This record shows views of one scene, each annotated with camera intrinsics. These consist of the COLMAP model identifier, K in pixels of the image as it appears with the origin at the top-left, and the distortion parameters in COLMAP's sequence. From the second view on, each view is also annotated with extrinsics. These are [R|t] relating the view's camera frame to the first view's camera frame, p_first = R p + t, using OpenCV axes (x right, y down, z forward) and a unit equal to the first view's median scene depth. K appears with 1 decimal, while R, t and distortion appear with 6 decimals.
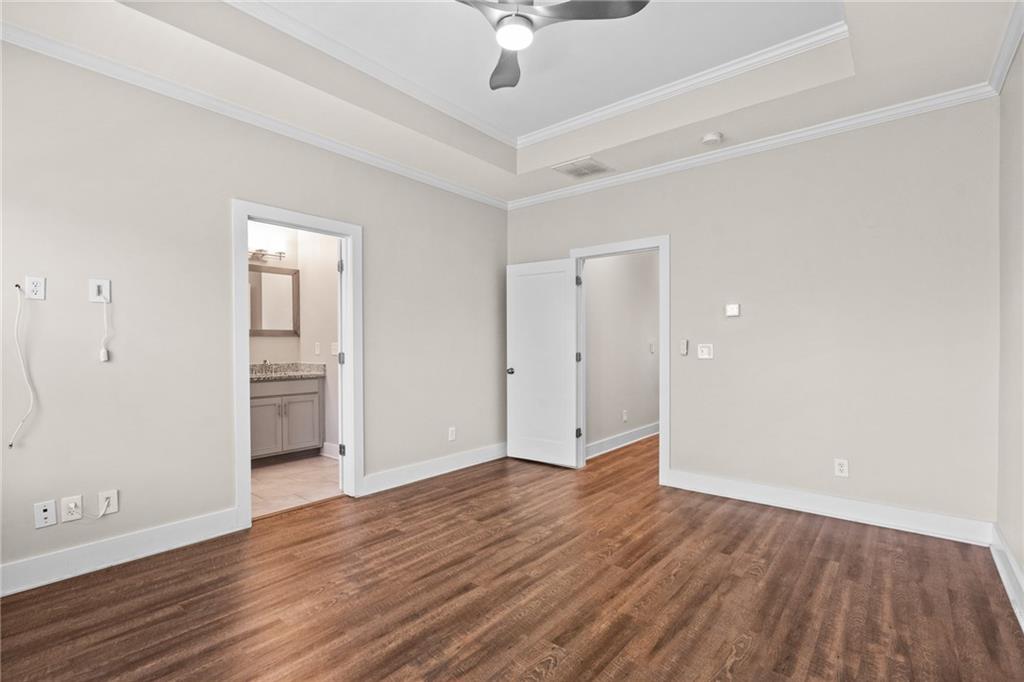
lens RADIAL K [[473.0, 0, 514.5], [0, 473.0, 346.3], [0, 0, 1]] dist [-0.003821, -0.000029]
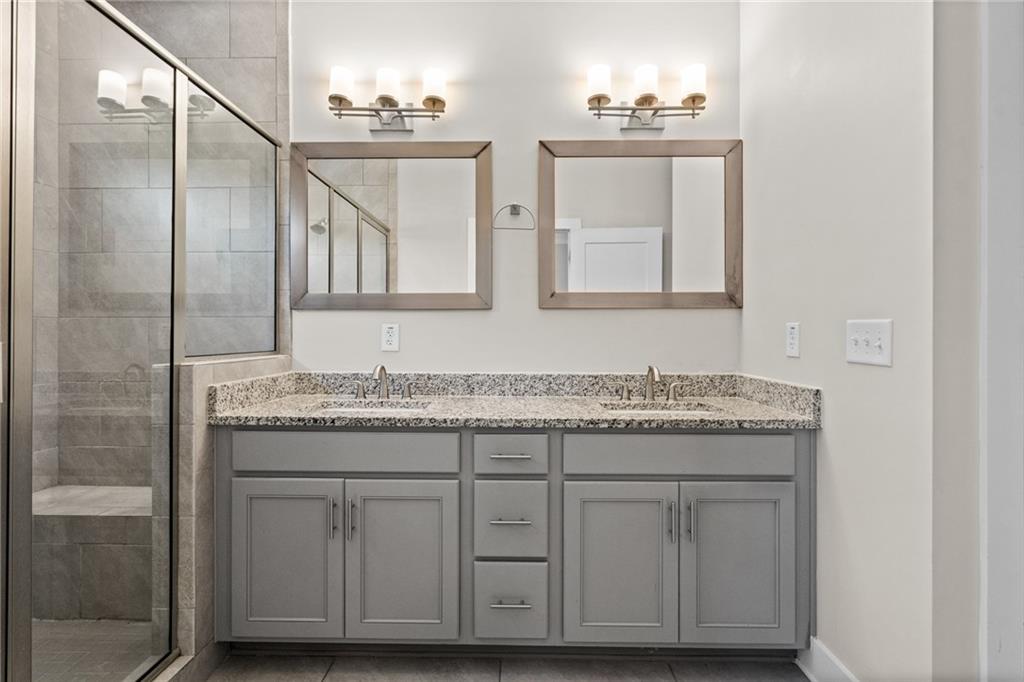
lens RADIAL K [[473.0, 0, 514.5], [0, 473.0, 346.3], [0, 0, 1]] dist [-0.003821, -0.000029]
pose [[0.617414, 0.016625, -0.786463, -0.279953], [-0.000993, 0.999792, 0.020355, 0.004046], [0.786638, -0.011786, 0.617302, 0.649992]]
